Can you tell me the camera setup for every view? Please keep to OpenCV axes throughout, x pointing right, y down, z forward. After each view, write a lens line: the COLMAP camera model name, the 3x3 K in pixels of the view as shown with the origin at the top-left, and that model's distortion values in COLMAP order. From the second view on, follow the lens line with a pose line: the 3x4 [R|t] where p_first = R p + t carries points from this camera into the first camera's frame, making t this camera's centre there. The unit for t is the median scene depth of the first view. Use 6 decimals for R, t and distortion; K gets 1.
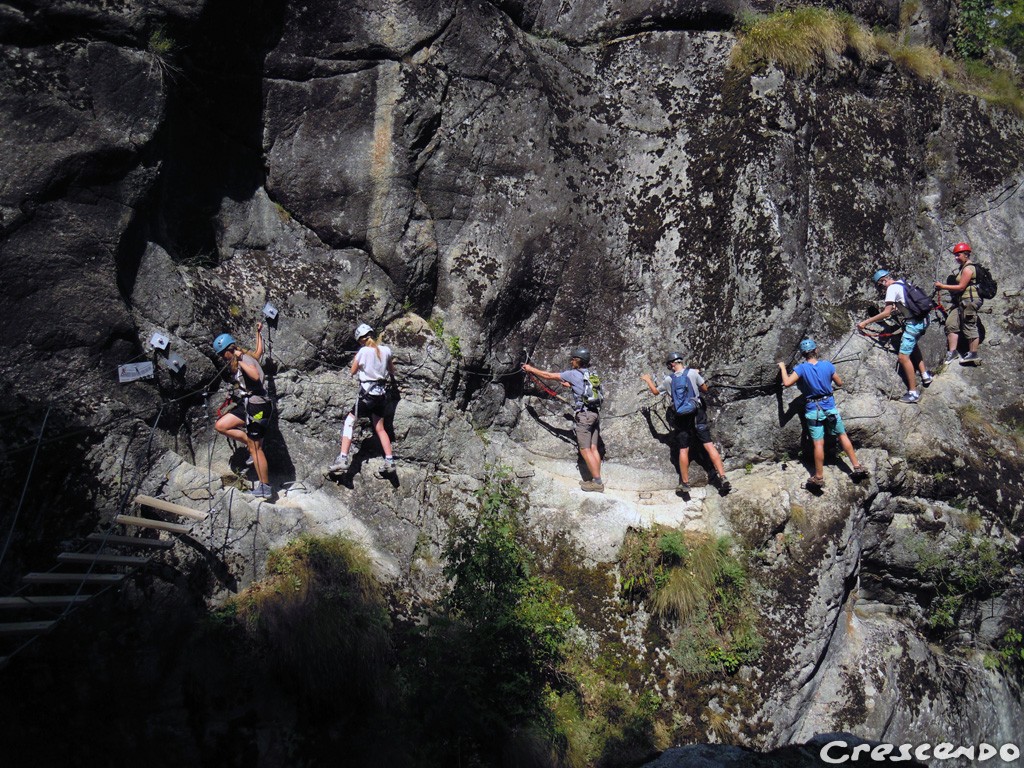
lens RADIAL K [[854.0, 0, 512.0], [0, 854.0, 384.0], [0, 0, 1]] dist [-0.058927, 0.048016]
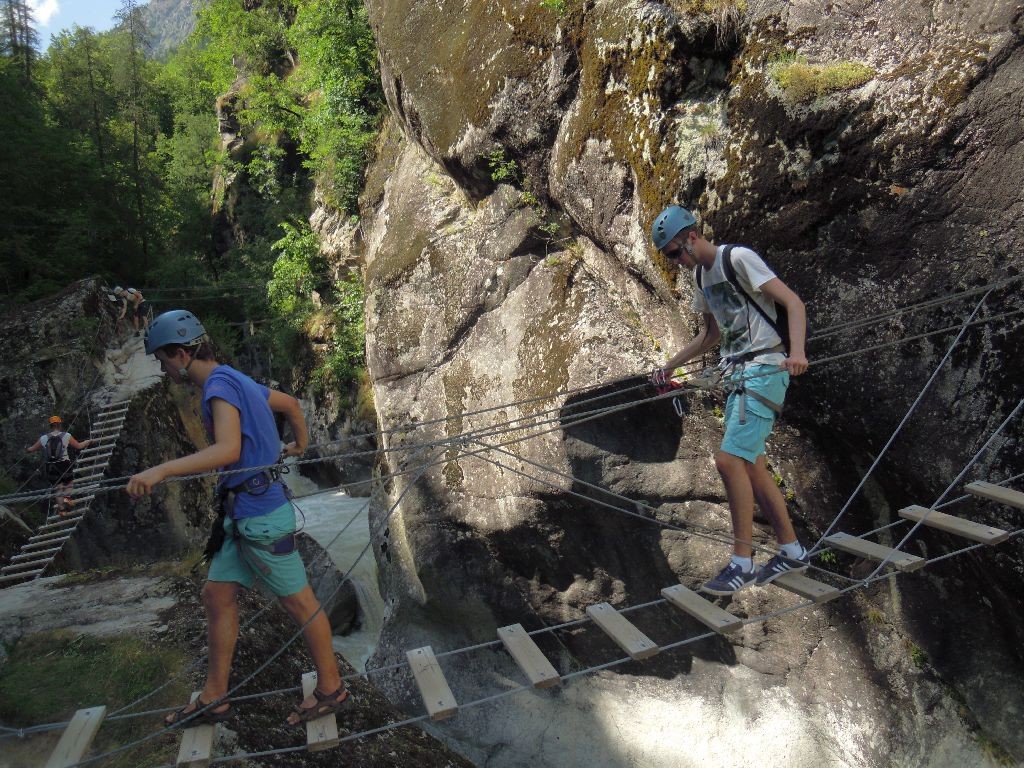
lens RADIAL K [[854.0, 0, 512.0], [0, 854.0, 384.0], [0, 0, 1]] dist [-0.058927, 0.048016]
pose [[0.188555, 0.075018, -0.979193, 0.115756], [0.110644, 0.989107, 0.097083, -0.007893], [0.975810, -0.126648, 0.178201, 0.347373]]
